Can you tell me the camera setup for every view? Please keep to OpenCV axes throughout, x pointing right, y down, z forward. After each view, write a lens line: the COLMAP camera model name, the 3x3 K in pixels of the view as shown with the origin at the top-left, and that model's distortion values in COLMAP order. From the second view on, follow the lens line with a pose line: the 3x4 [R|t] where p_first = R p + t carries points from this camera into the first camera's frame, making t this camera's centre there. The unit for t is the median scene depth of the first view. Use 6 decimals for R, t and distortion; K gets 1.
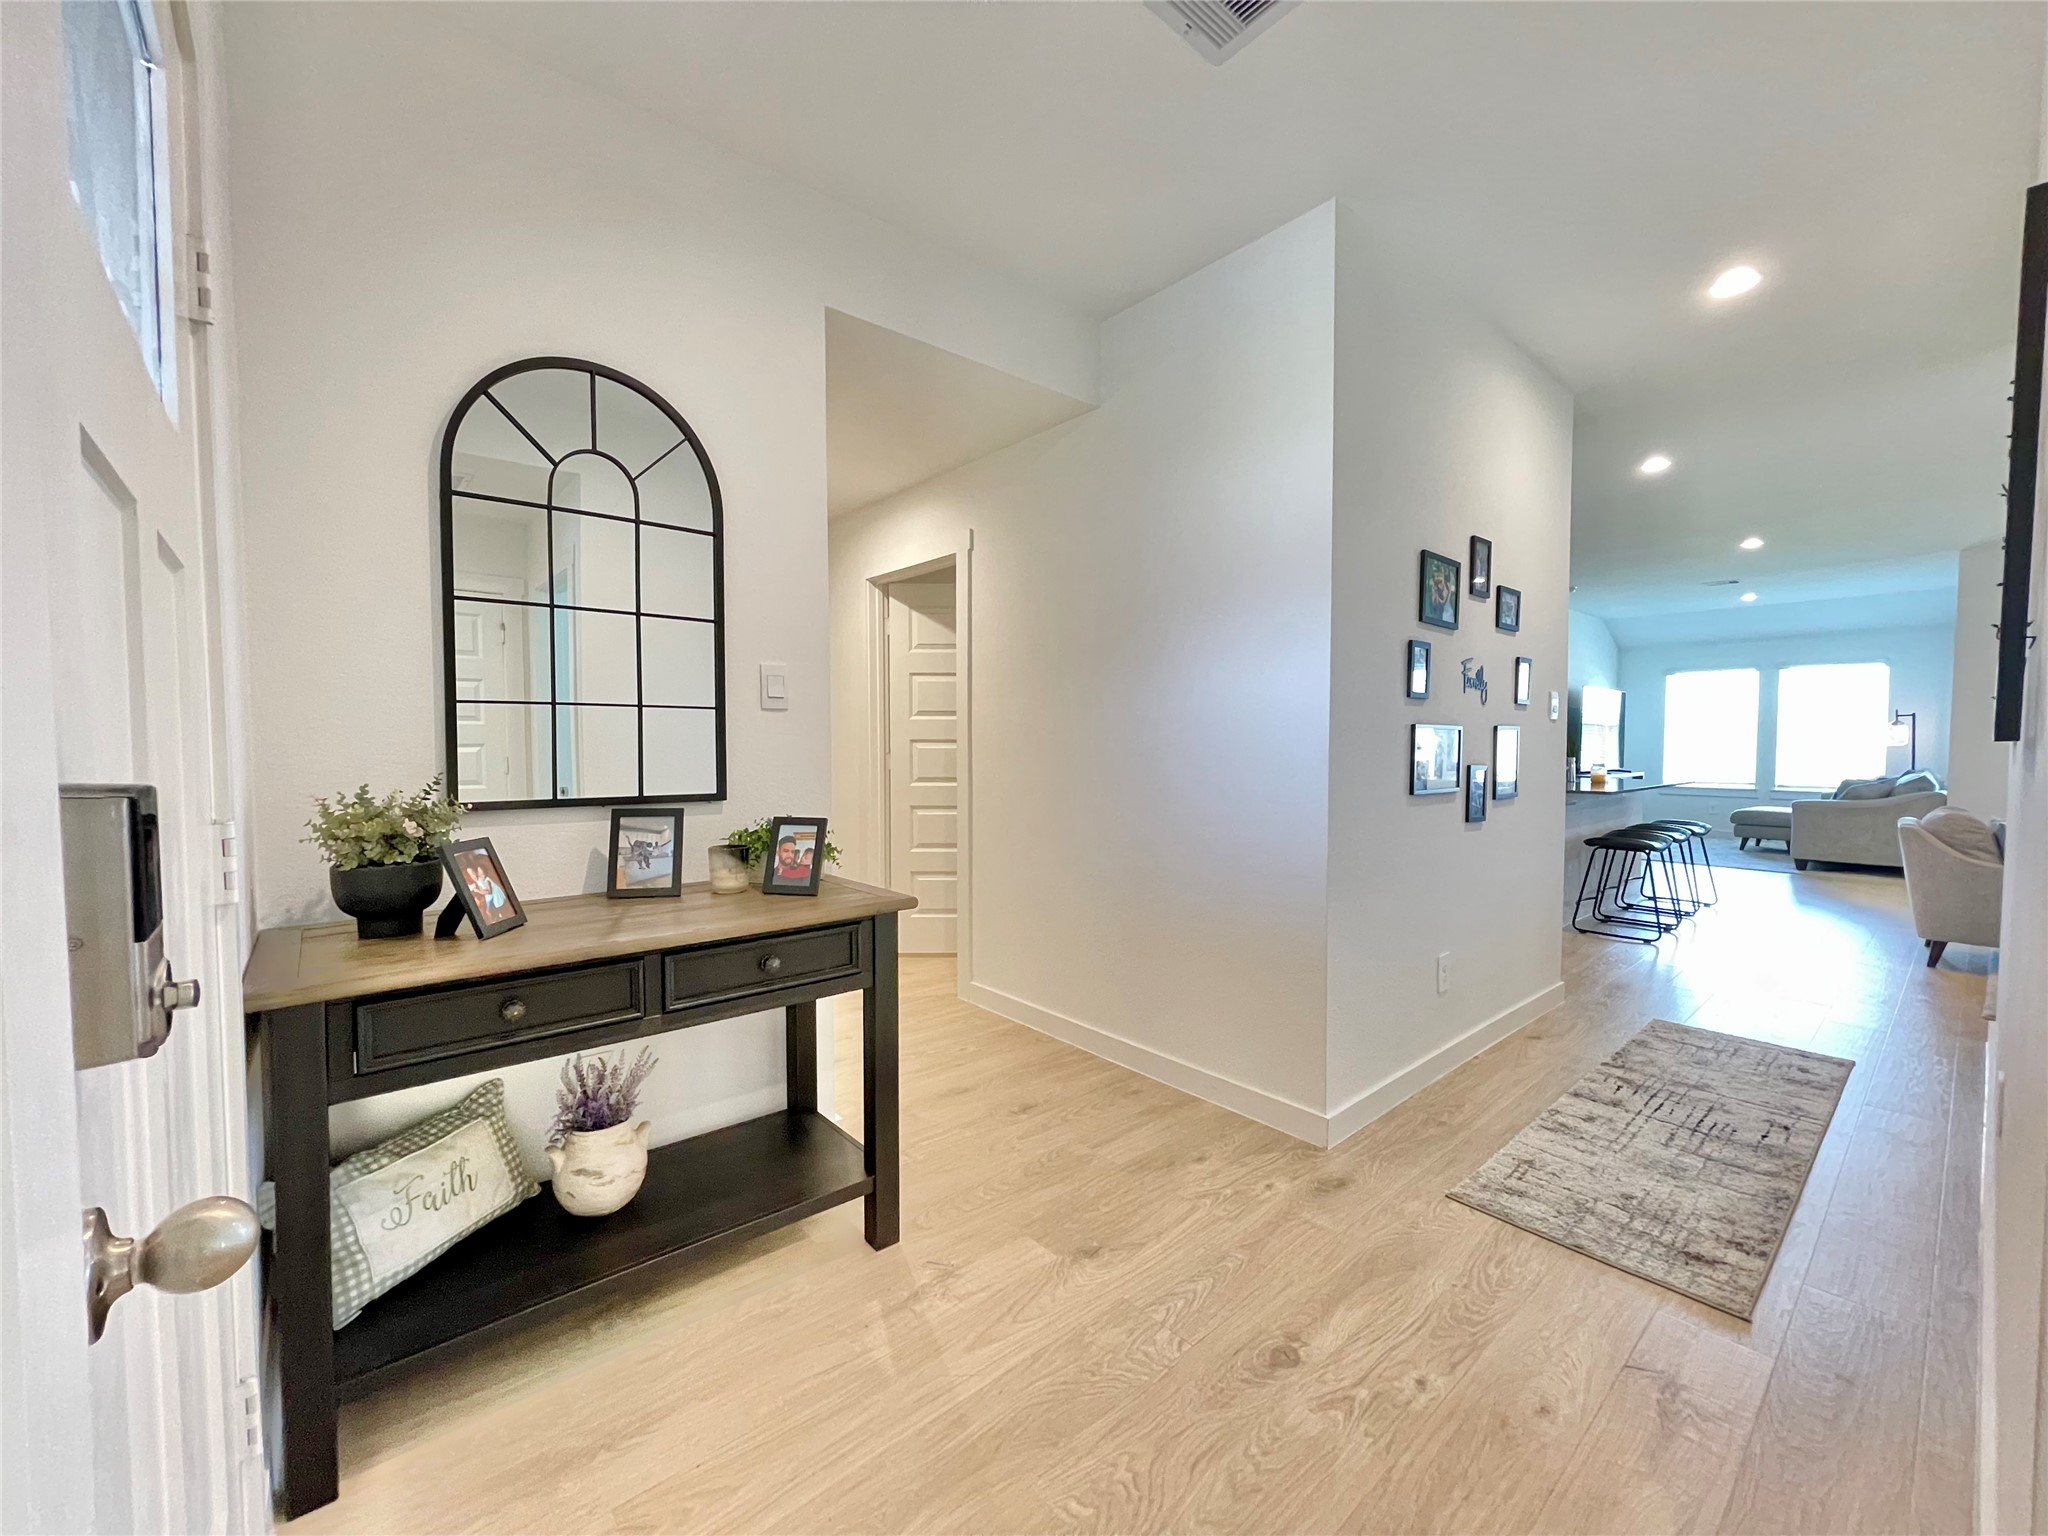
lens RADIAL K [[821.0, 0, 1013.7], [0, 821.0, 772.3], [0, 0, 1]] dist [0.001340, -0.002133]
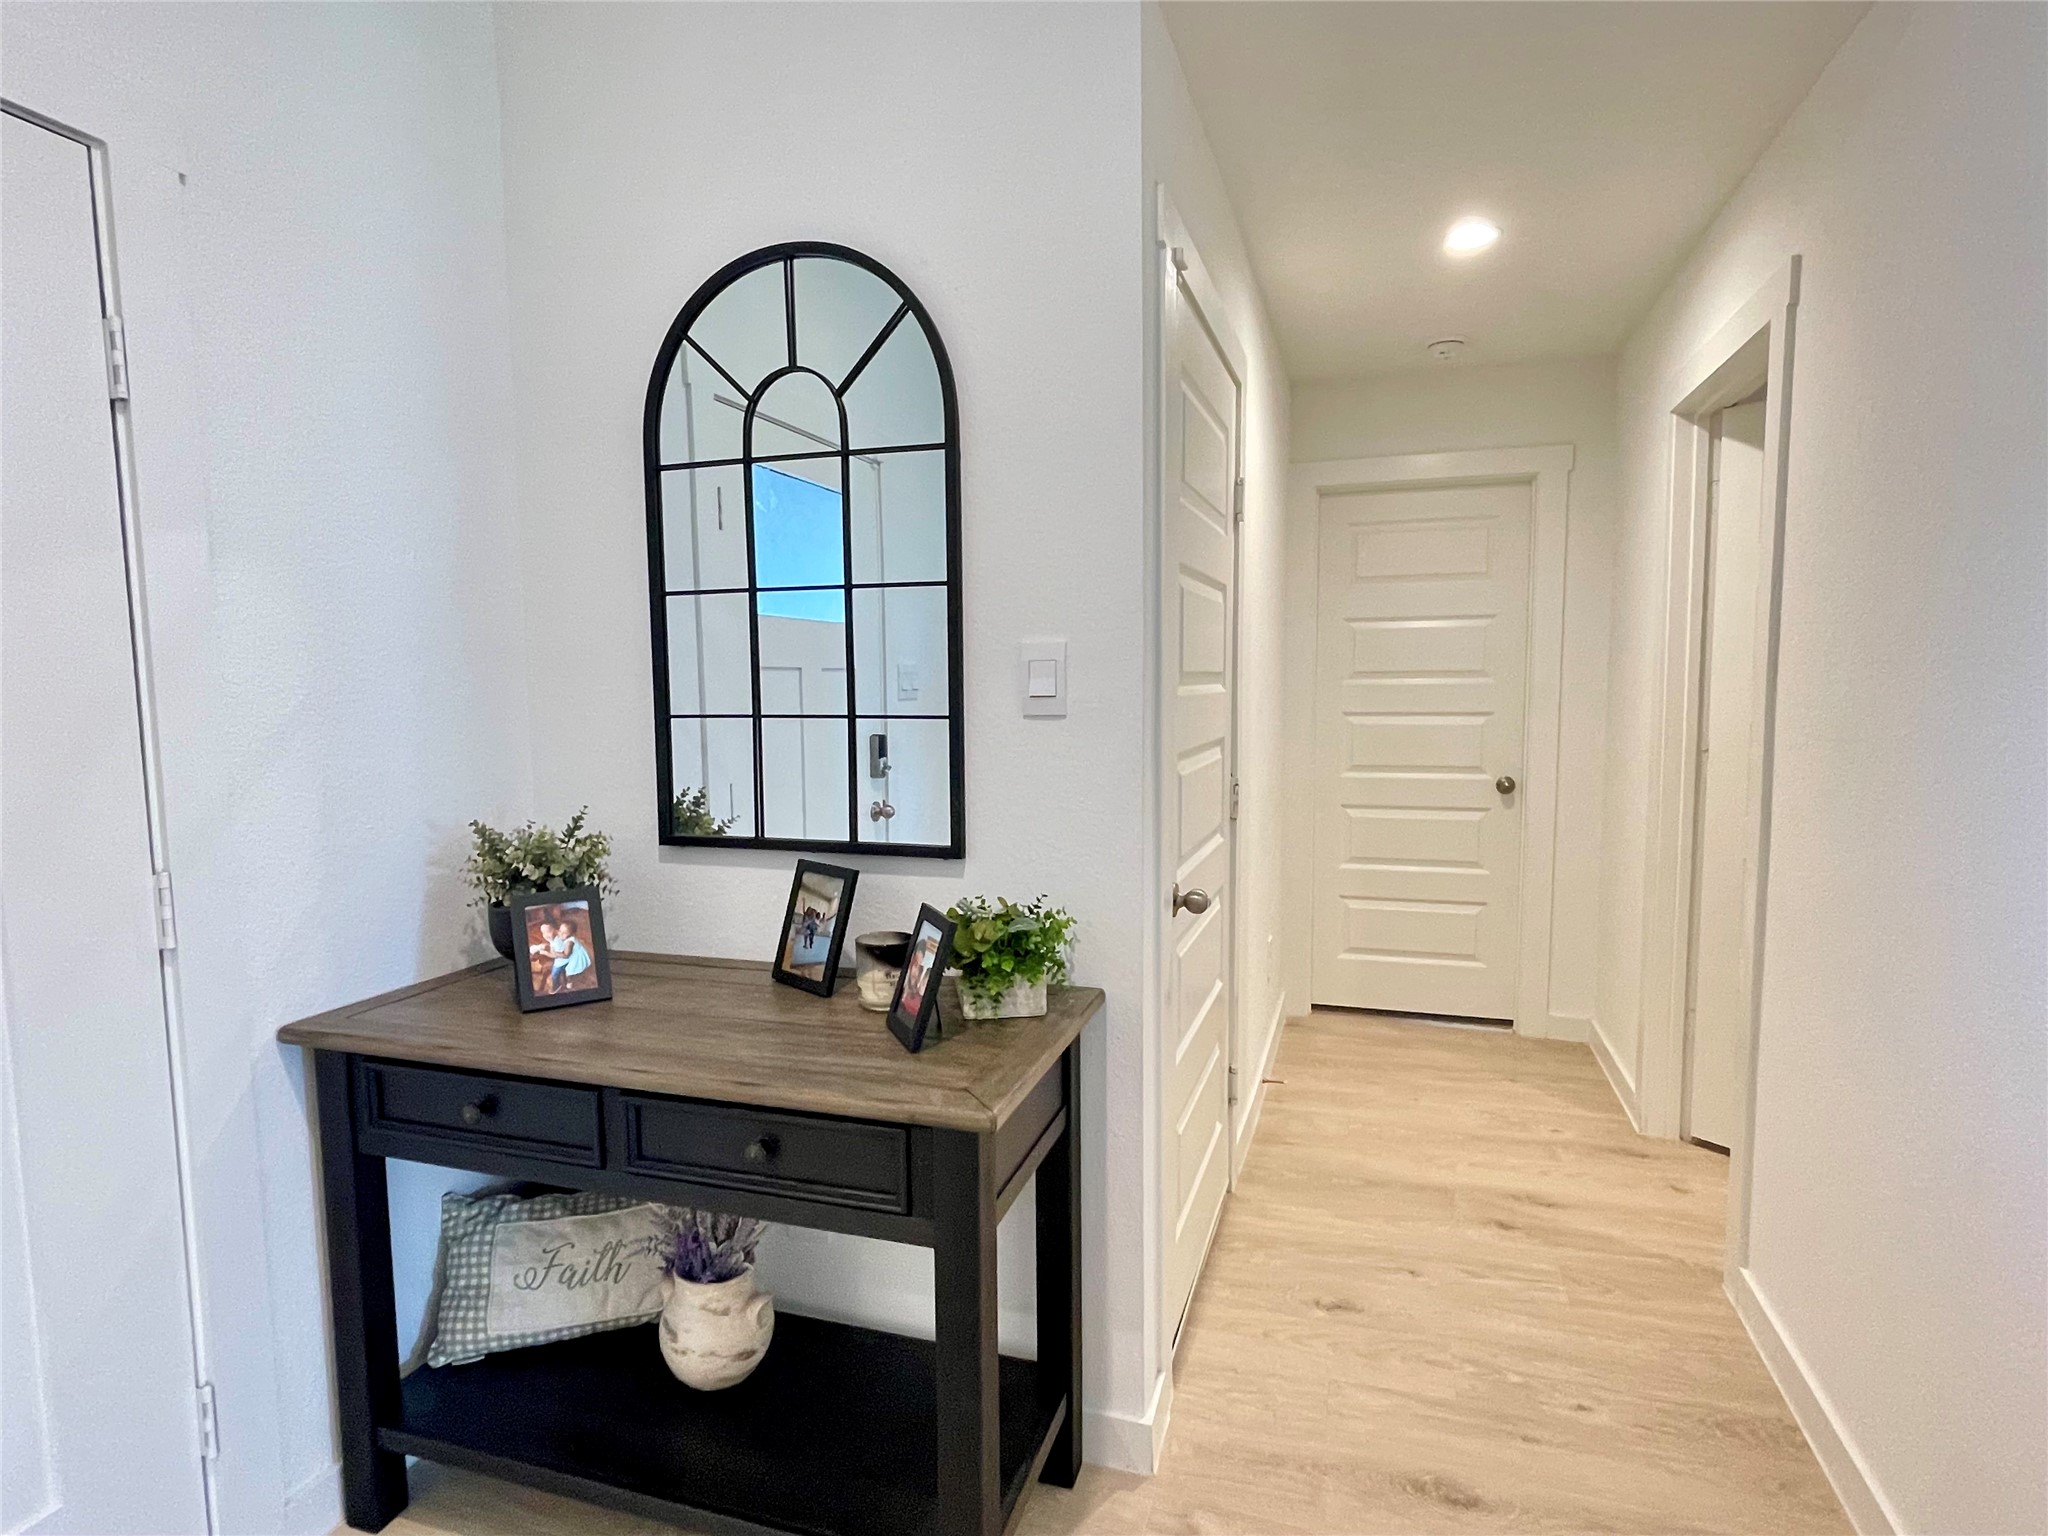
lens RADIAL K [[1097.5, 0, 1030.1], [0, 1097.5, 781.1], [0, 0, 1]] dist [-0.000461, -0.002950]
pose [[0.531988, 0.074335, -0.843483, 0.451687], [-0.023115, 0.997043, 0.073289, -0.103148], [0.846437, -0.019492, 0.532133, 0.657492]]
